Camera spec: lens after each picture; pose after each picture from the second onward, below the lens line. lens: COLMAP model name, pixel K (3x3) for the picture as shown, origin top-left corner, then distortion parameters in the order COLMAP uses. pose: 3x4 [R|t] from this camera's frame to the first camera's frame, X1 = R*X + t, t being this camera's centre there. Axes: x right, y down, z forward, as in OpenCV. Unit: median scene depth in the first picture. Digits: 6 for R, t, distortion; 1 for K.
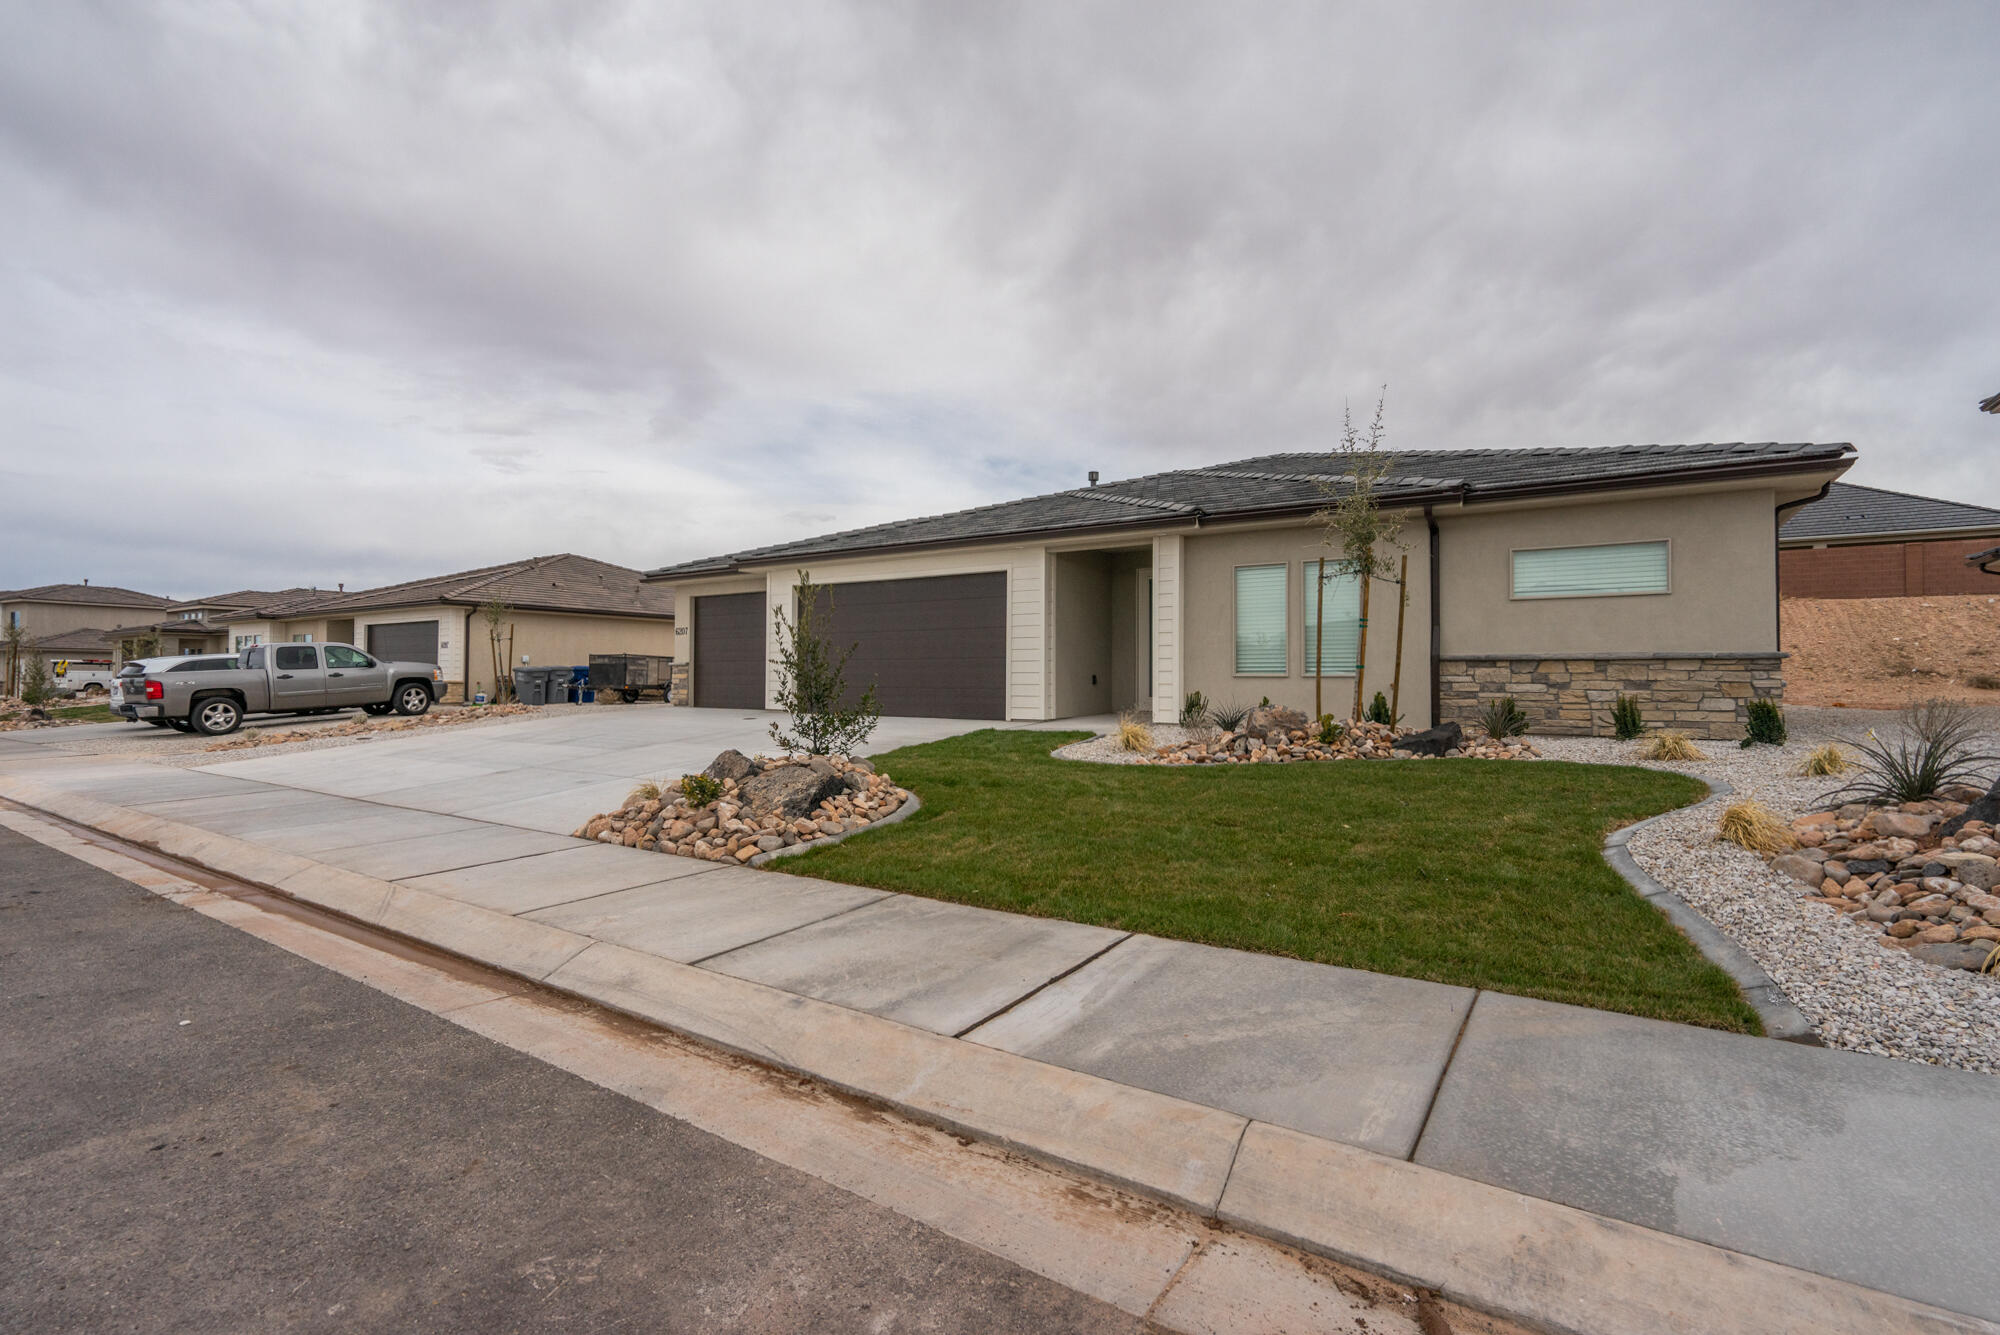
lens RADIAL K [[901.0, 0, 1001.0], [0, 901.0, 648.0], [0, 0, 1]] dist [-0.000245, 0.000423]
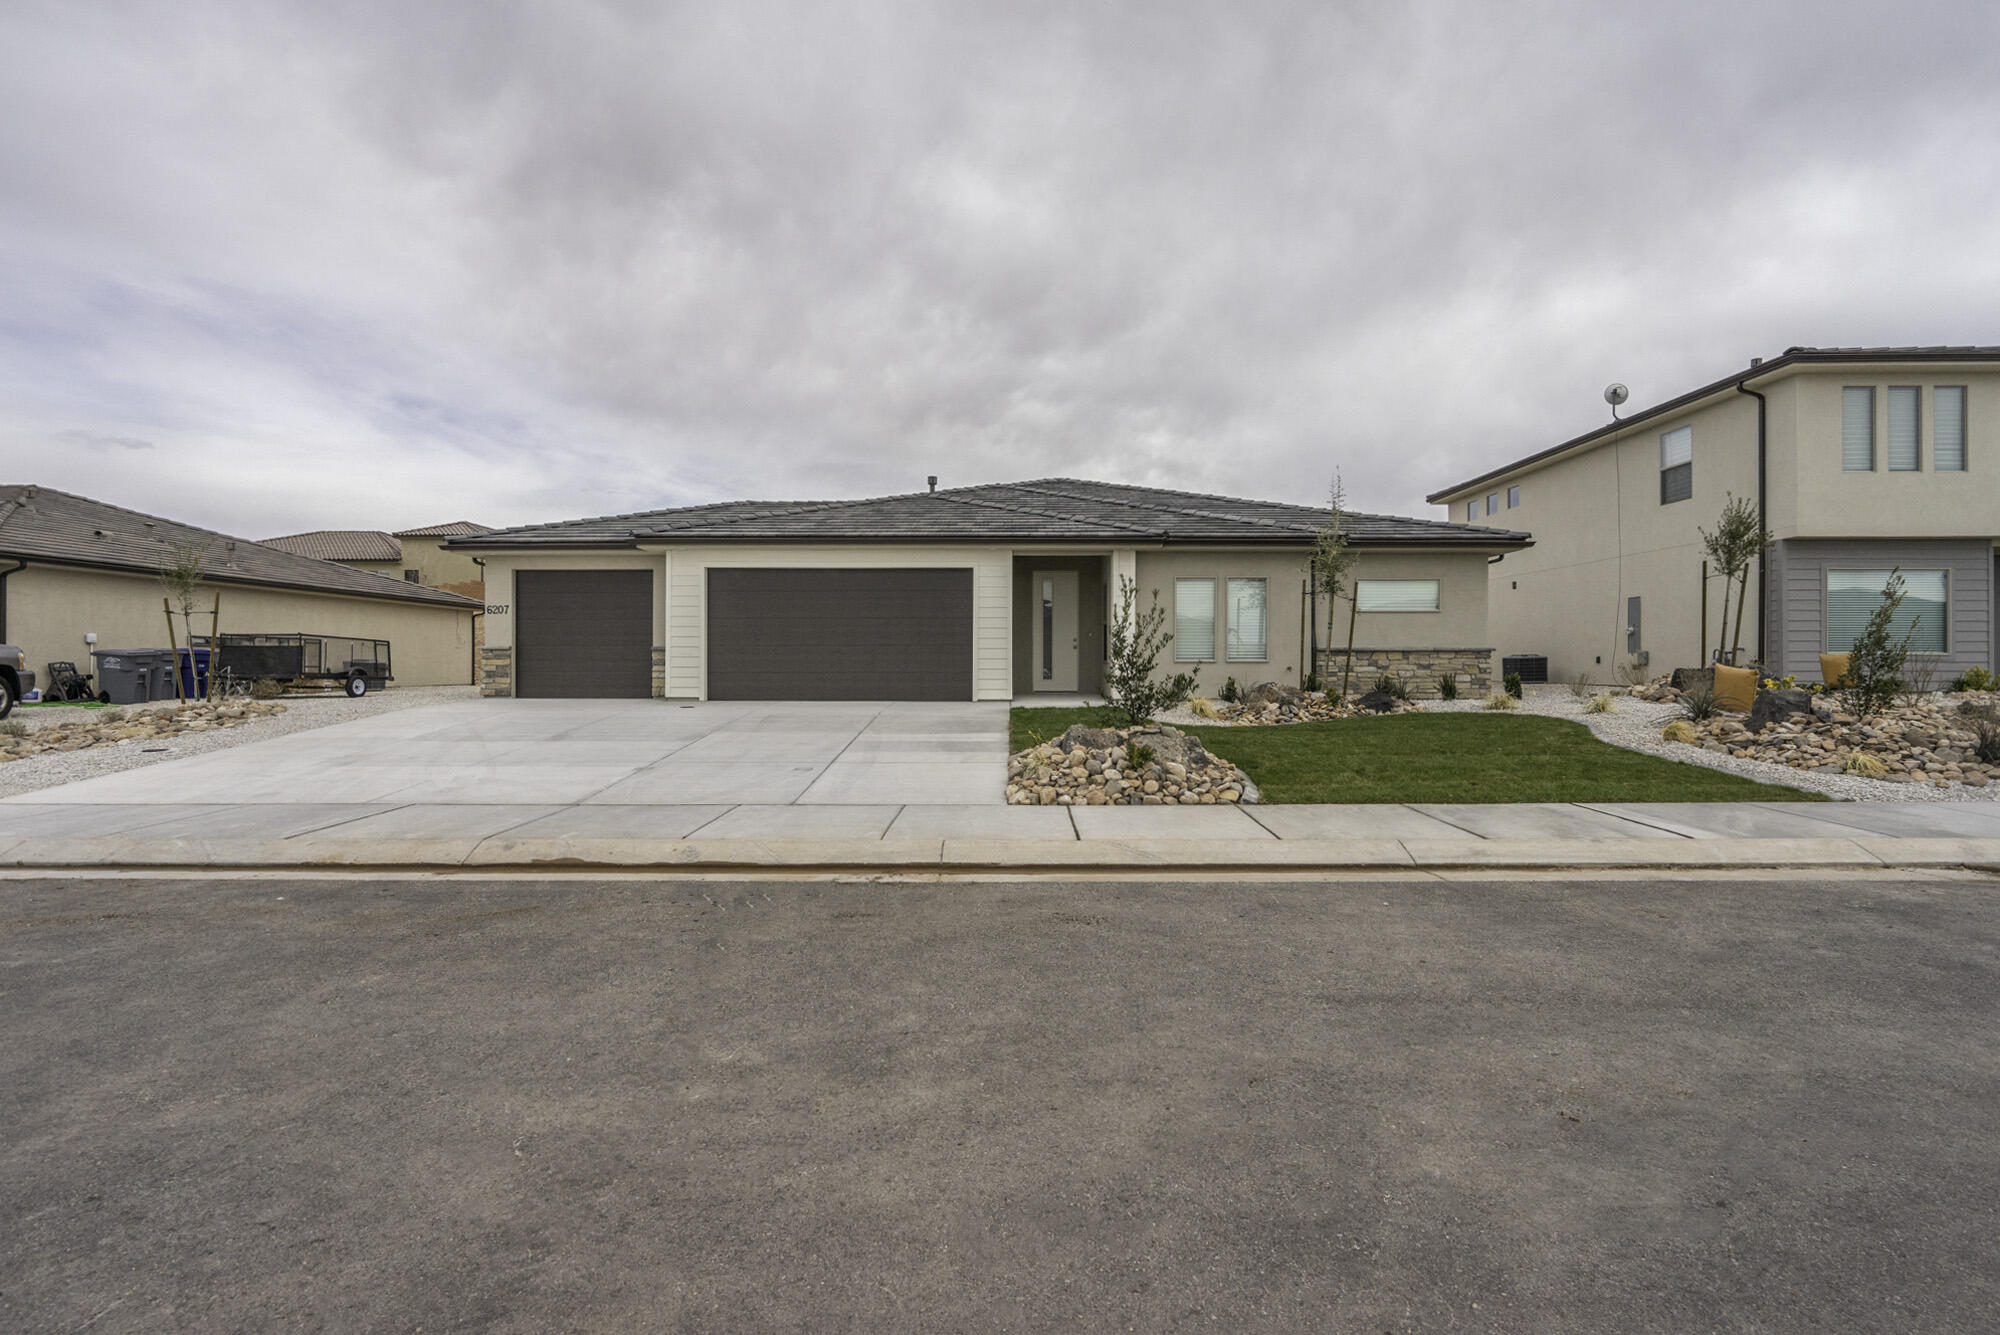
lens RADIAL K [[914.6, 0, 1000.0], [0, 914.6, 667.5], [0, 0, 1]] dist [-0.001991, 0.000170]
pose [[0.839357, -0.004633, 0.543561, -0.660882], [-0.016229, 0.999304, 0.033578, -0.000806], [-0.543339, -0.037006, 0.838698, 0.019049]]
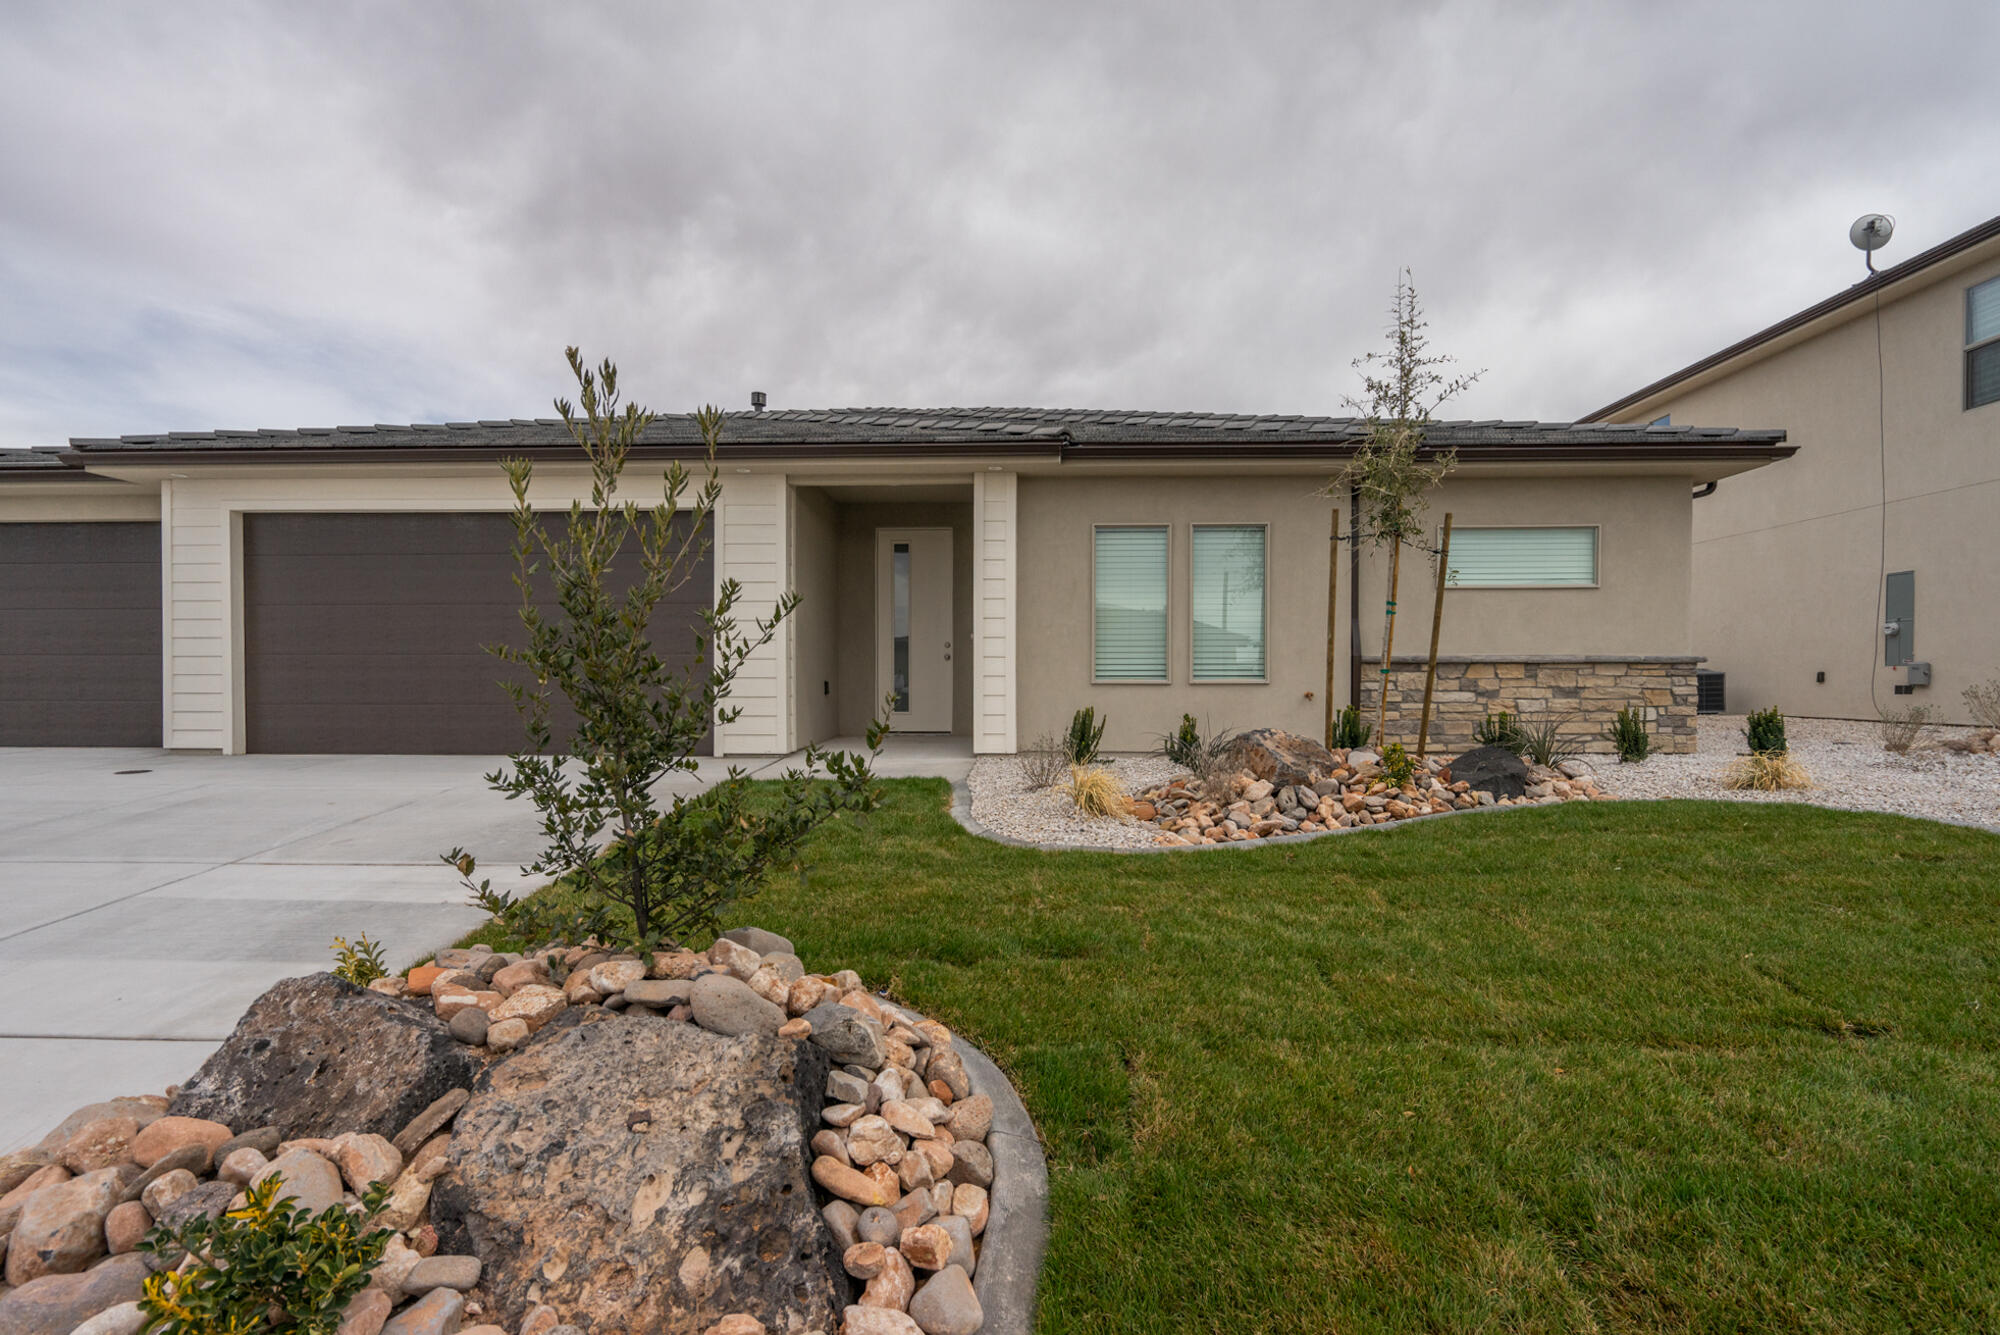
lens RADIAL K [[914.1, 0, 1006.3], [0, 914.1, 698.3], [0, 0, 1]] dist [0.001460, 0.000468]
pose [[0.856345, -0.014636, 0.516197, -0.161465], [-0.014425, 0.998530, 0.052242, 0.006581], [-0.516203, -0.052183, 0.854875, 0.412134]]
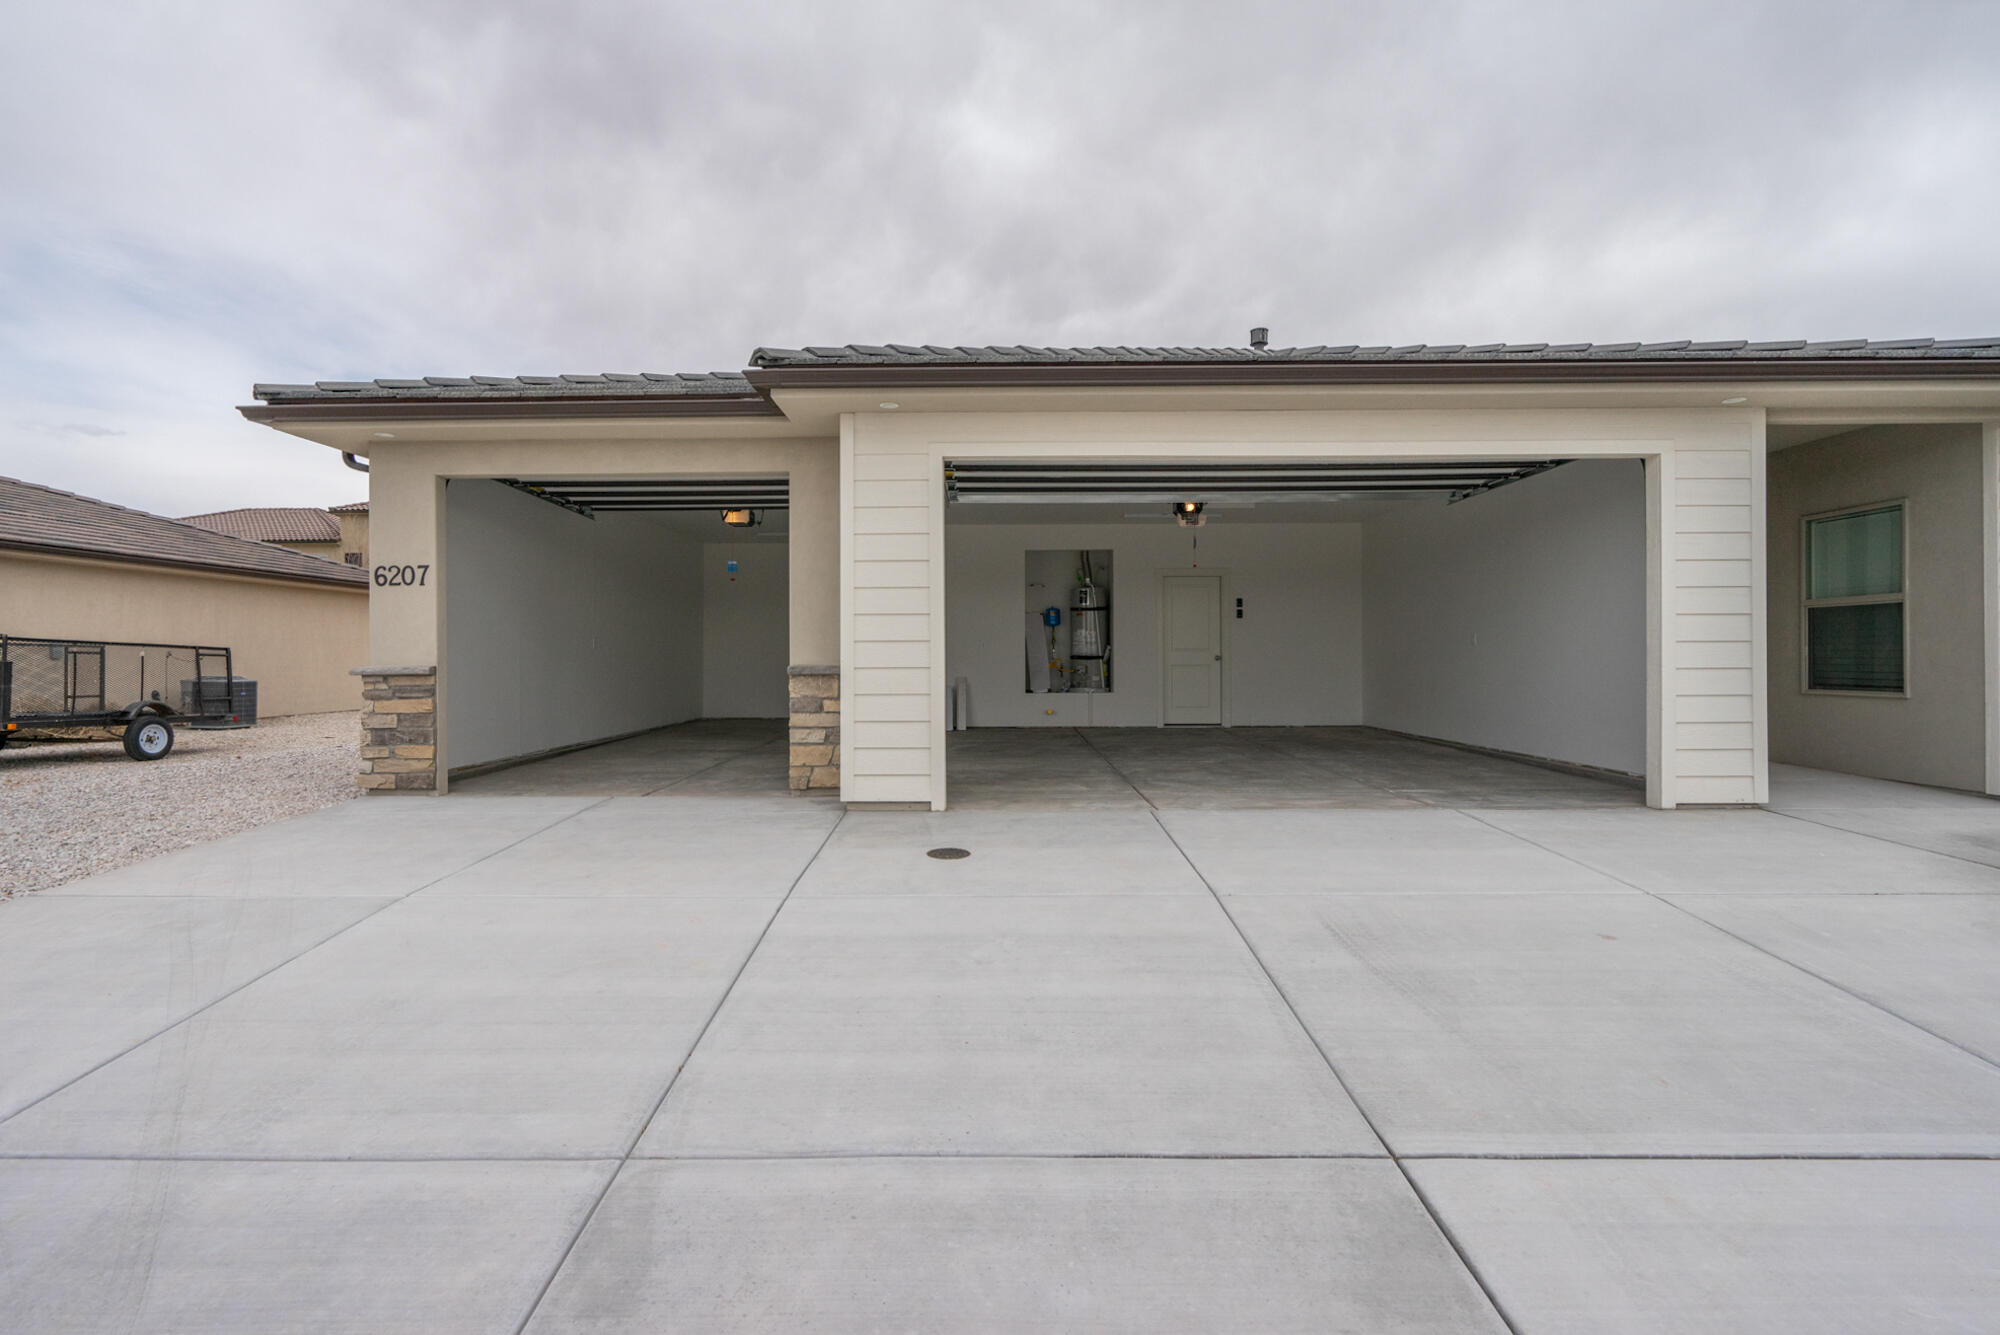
lens RADIAL K [[955.5, 0, 995.0], [0, 955.5, 654.4], [0, 0, 1]] dist [0.000082, 0.000183]
pose [[0.837261, -0.005615, 0.546775, -0.565392], [-0.010779, 0.999583, 0.026771, -0.001279], [-0.546697, -0.028308, 0.836852, 0.883454]]
